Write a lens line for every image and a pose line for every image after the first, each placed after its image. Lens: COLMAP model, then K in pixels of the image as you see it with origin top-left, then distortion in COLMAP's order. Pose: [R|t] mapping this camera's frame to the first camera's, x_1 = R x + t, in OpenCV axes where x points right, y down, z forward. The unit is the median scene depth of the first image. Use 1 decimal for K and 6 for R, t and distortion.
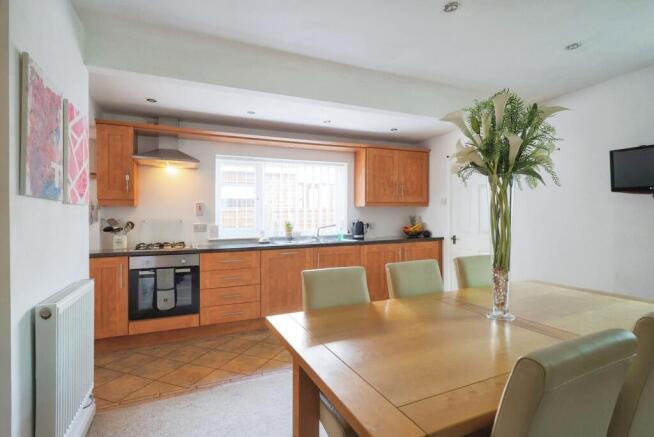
lens RADIAL K [[321.4, 0, 326.7], [0, 321.4, 221.3], [0, 0, 1]] dist [-0.001905, 0.000061]
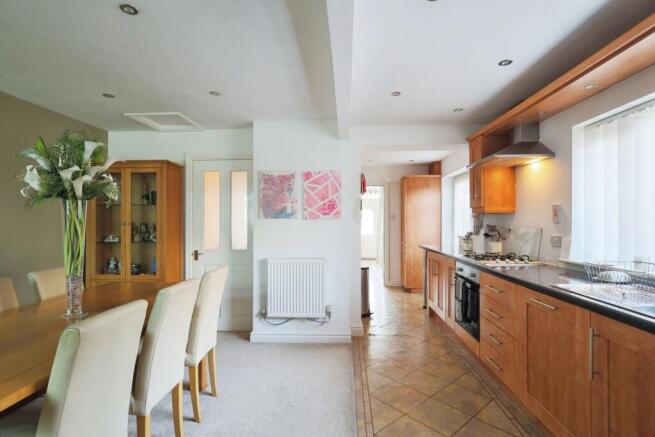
lens RADIAL K [[321.9, 0, 327.2], [0, 321.9, 221.3], [0, 0, 1]] dist [-0.001905, 0.000061]
pose [[-0.437627, 0.013803, -0.899051, 0.506016], [-0.004551, 0.999835, 0.017566, -0.037844], [0.899145, 0.011779, -0.437492, 0.993072]]
